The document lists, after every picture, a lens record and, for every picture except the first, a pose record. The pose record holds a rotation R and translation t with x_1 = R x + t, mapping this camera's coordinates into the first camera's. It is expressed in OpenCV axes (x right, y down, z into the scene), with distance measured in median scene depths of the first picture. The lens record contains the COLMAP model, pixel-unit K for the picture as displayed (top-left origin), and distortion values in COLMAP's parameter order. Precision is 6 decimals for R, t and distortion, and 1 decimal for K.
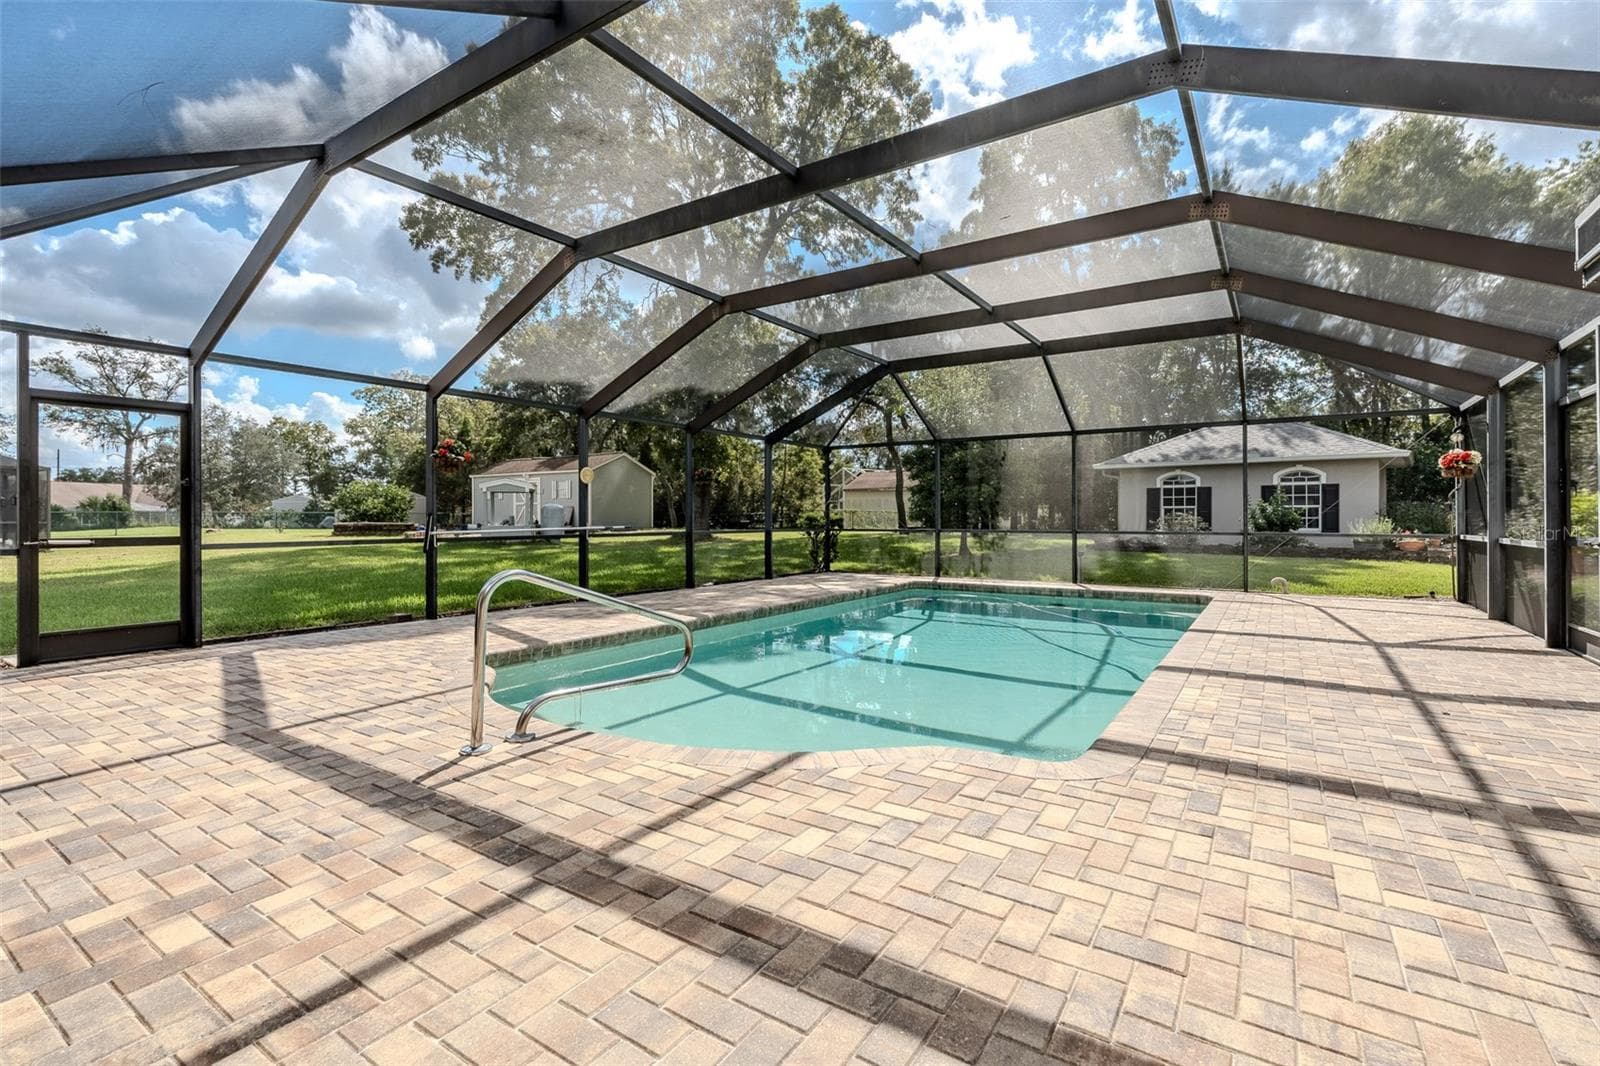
lens RADIAL K [[714.8, 0, 797.6], [0, 714.8, 521.8], [0, 0, 1]] dist [0.001623, -0.001200]
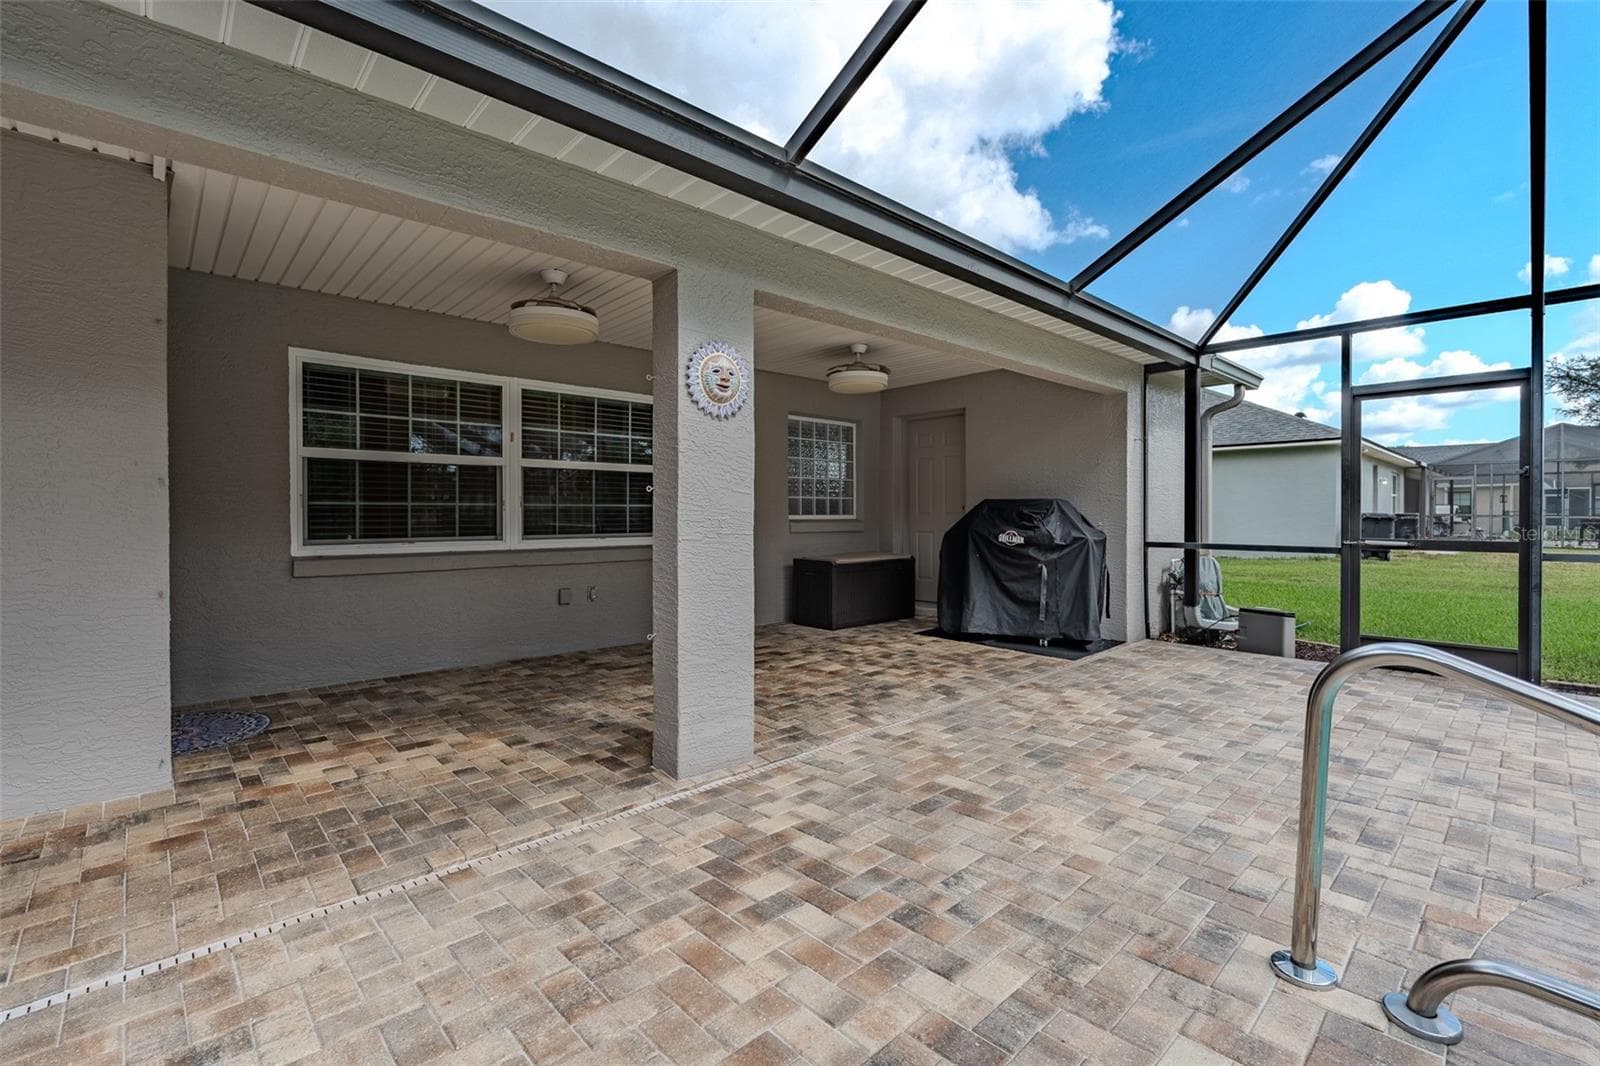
lens RADIAL K [[714.8, 0, 785.0], [0, 714.8, 527.2], [0, 0, 1]] dist [0.001623, -0.001200]
pose [[-0.245795, 0.018099, -0.969153, 0.169738], [-0.000880, 0.999821, 0.018894, -0.020146], [0.969321, 0.005497, -0.245735, 0.894246]]
